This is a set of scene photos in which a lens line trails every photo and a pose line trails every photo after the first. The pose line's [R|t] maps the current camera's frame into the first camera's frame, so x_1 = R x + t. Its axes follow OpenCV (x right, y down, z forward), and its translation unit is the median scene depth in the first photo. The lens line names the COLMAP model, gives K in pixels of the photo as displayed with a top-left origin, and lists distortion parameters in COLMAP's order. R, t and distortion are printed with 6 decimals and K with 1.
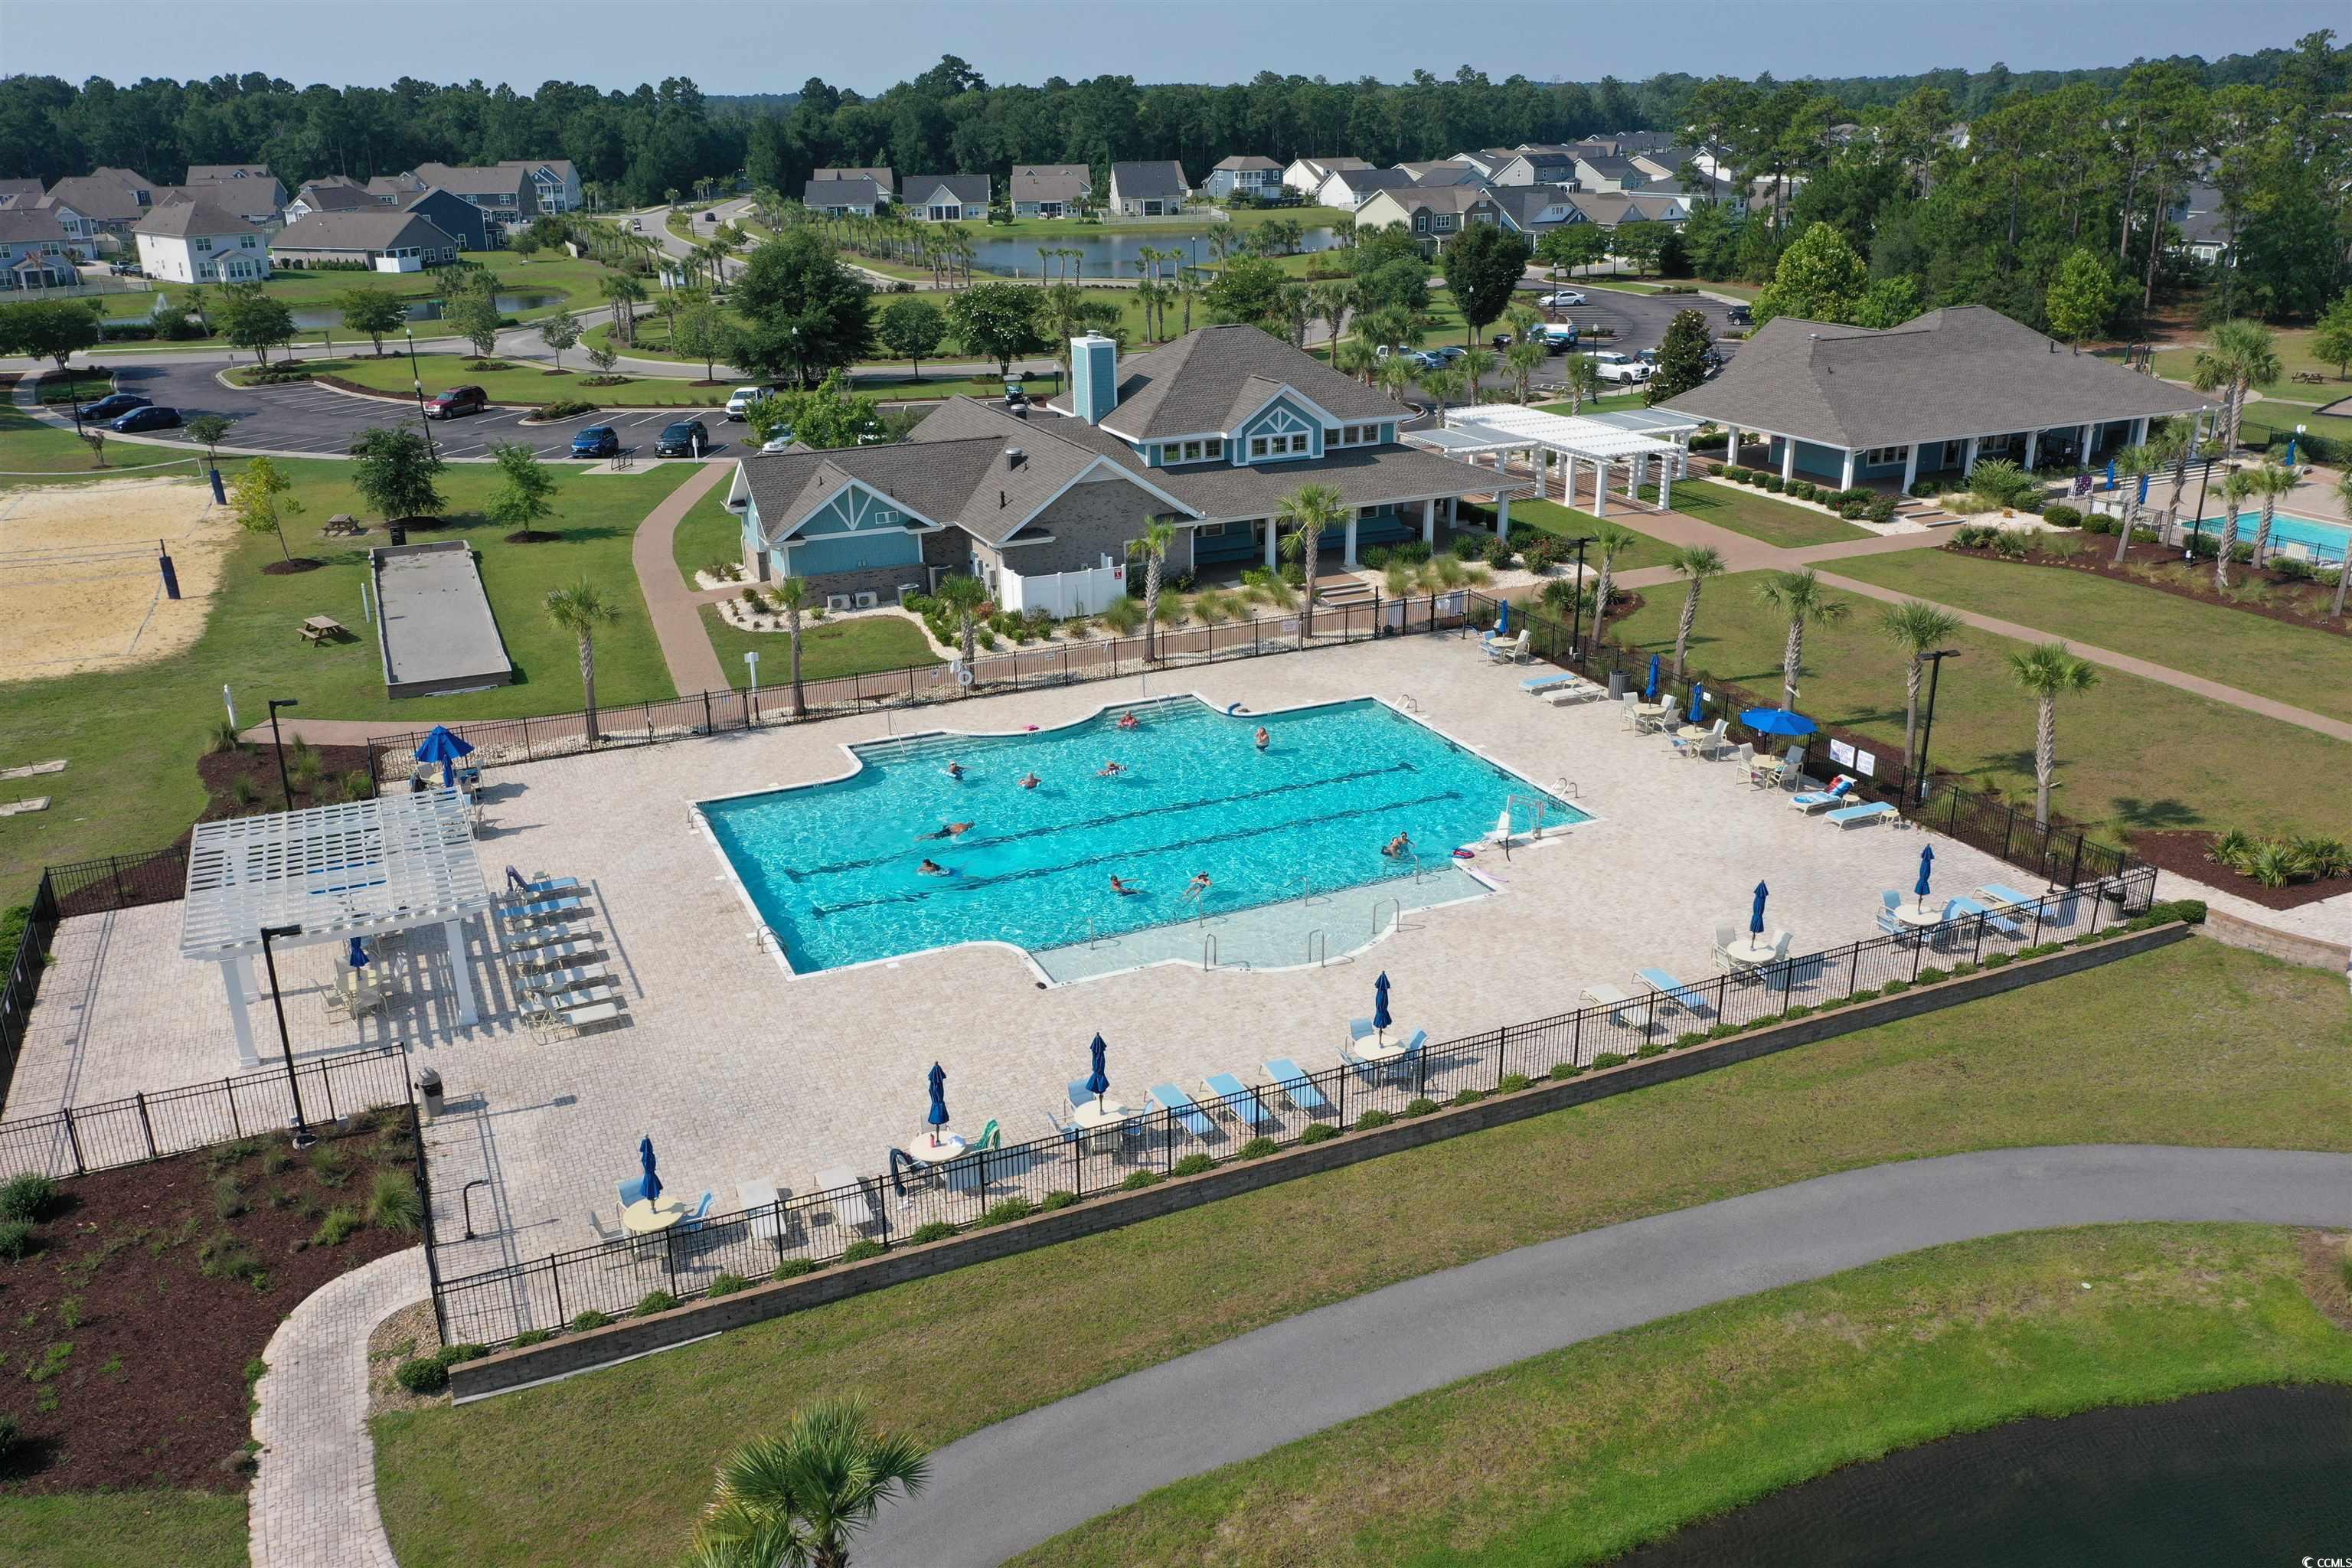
lens RADIAL K [[1858.7, 0, 1176.0], [0, 1858.7, 784.0], [0, 0, 1]] dist [0.012417, -0.000089]
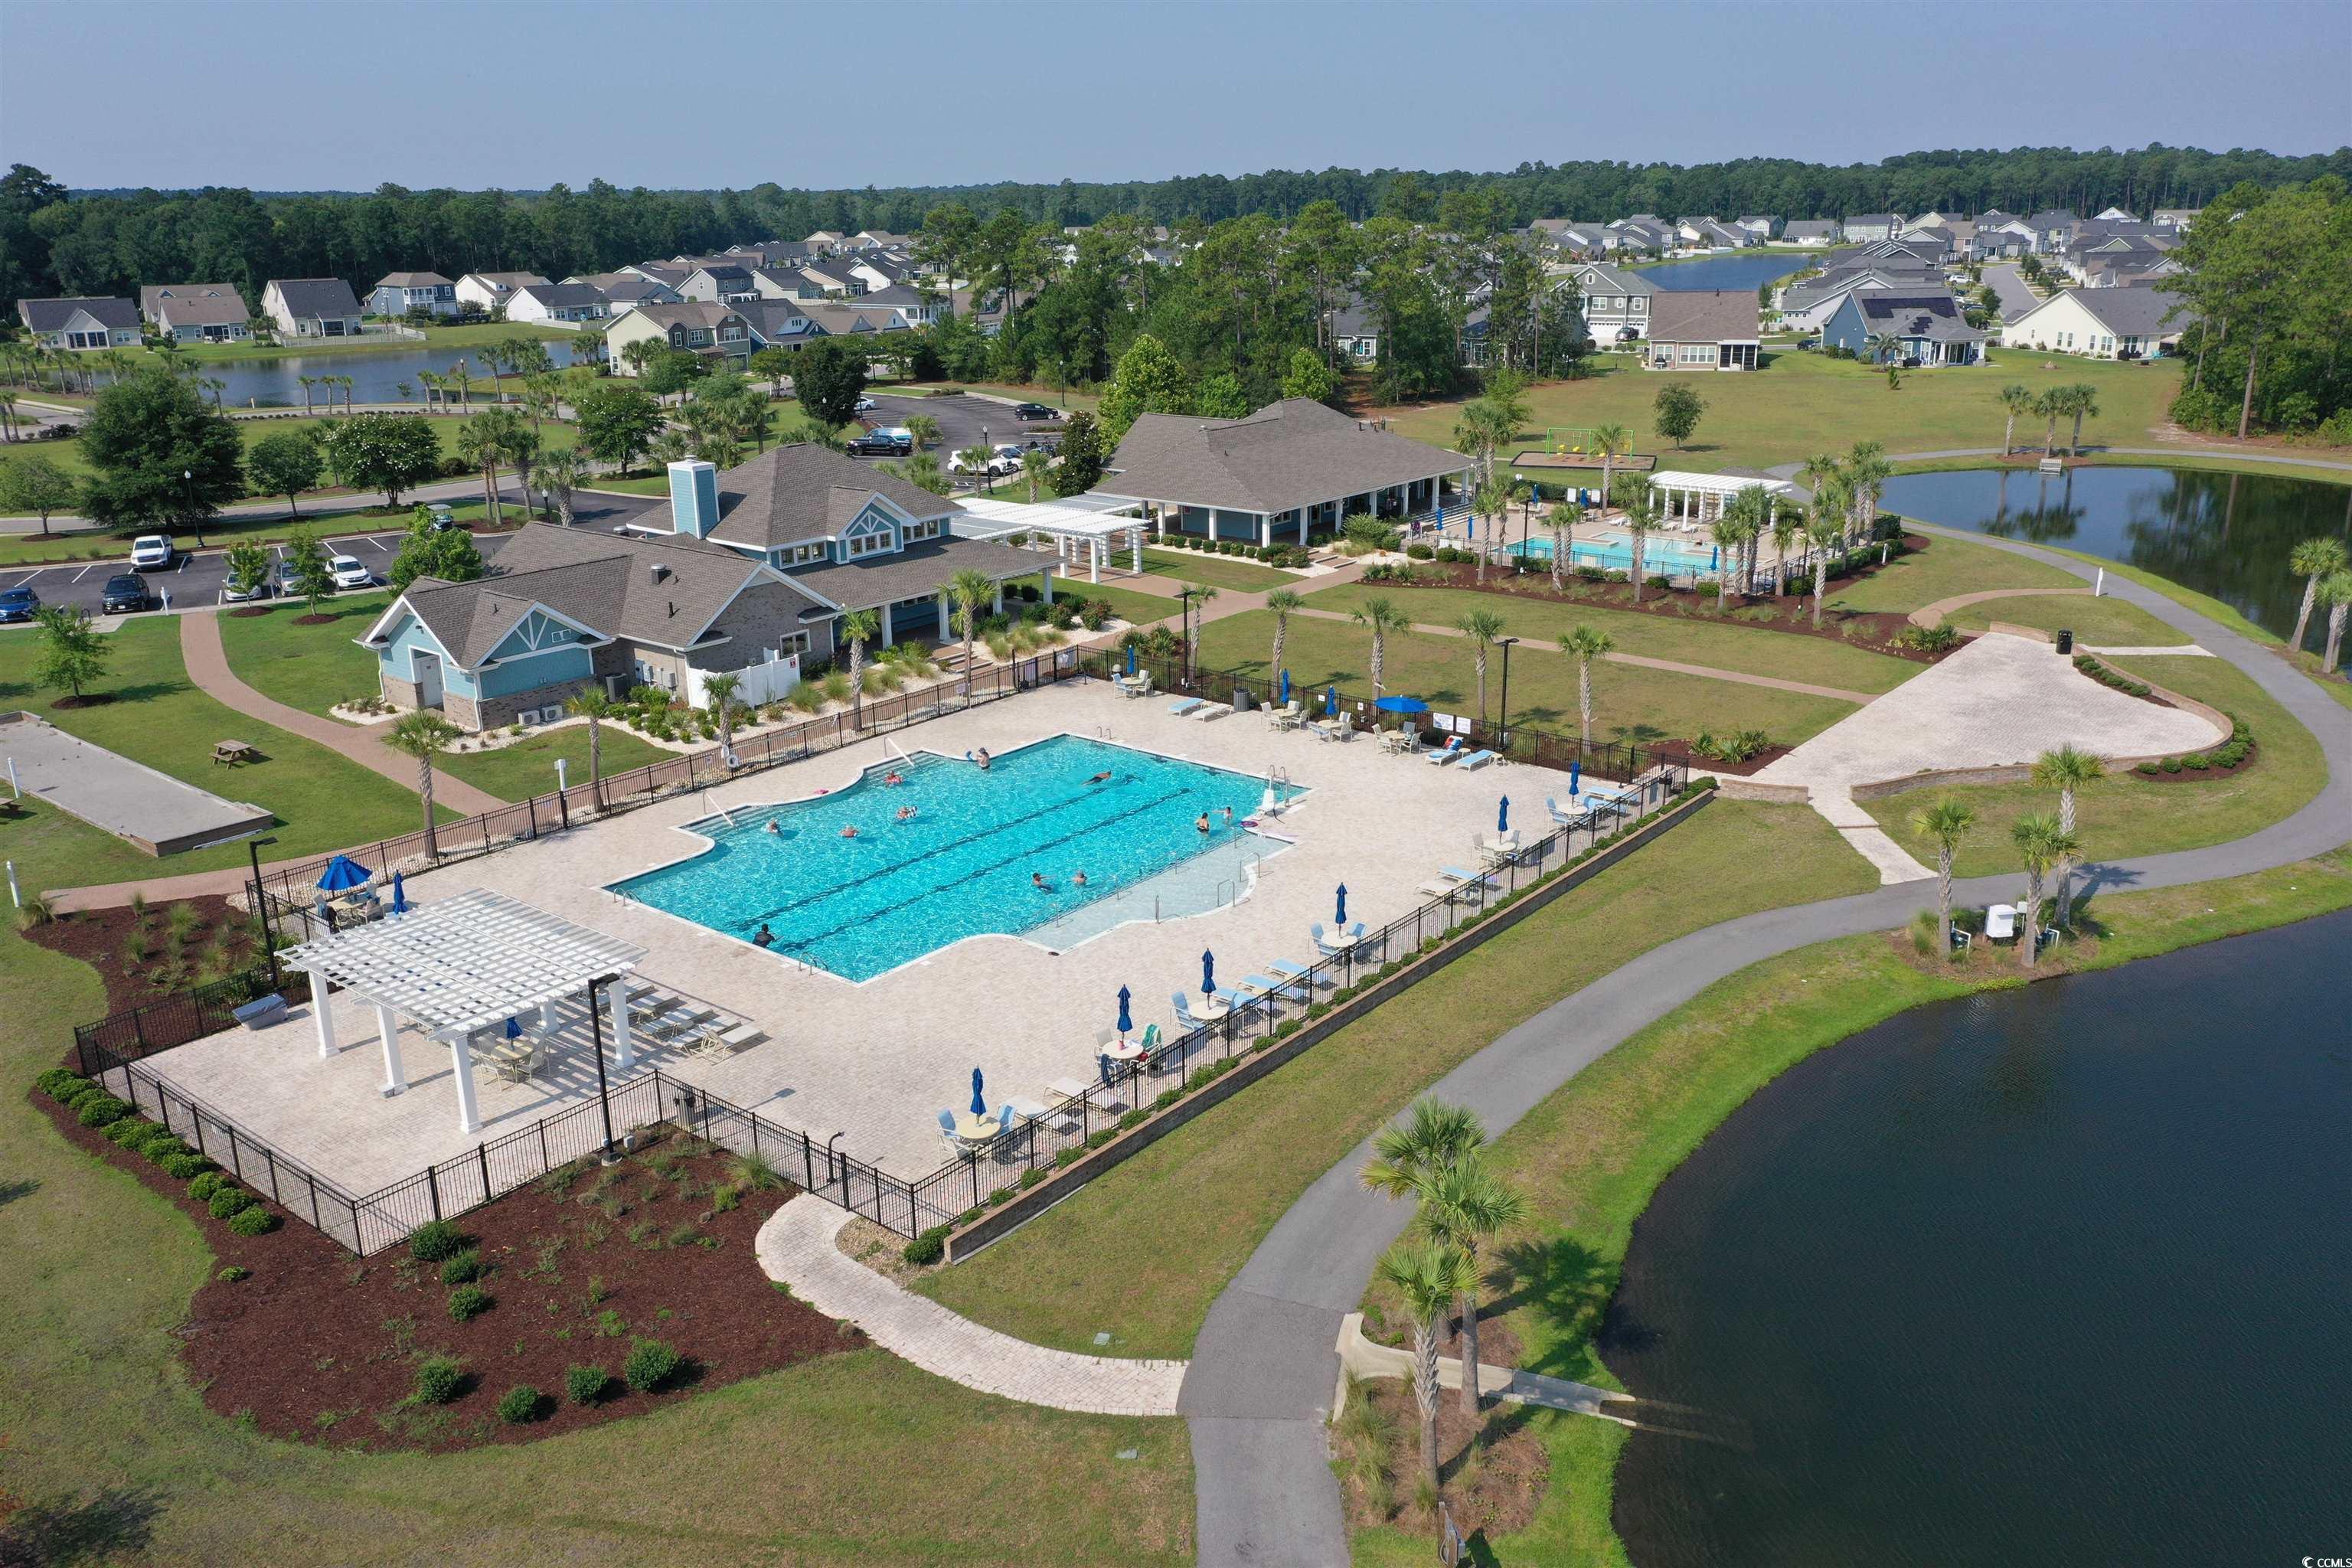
lens RADIAL K [[1858.7, 0, 1176.0], [0, 1858.7, 784.0], [0, 0, 1]] dist [0.012417, -0.000089]
pose [[0.892920, -0.134418, 0.429681, -0.317630], [0.155902, 0.987659, -0.015008, 0.014347], [-0.422361, 0.080389, 0.902856, -0.126459]]
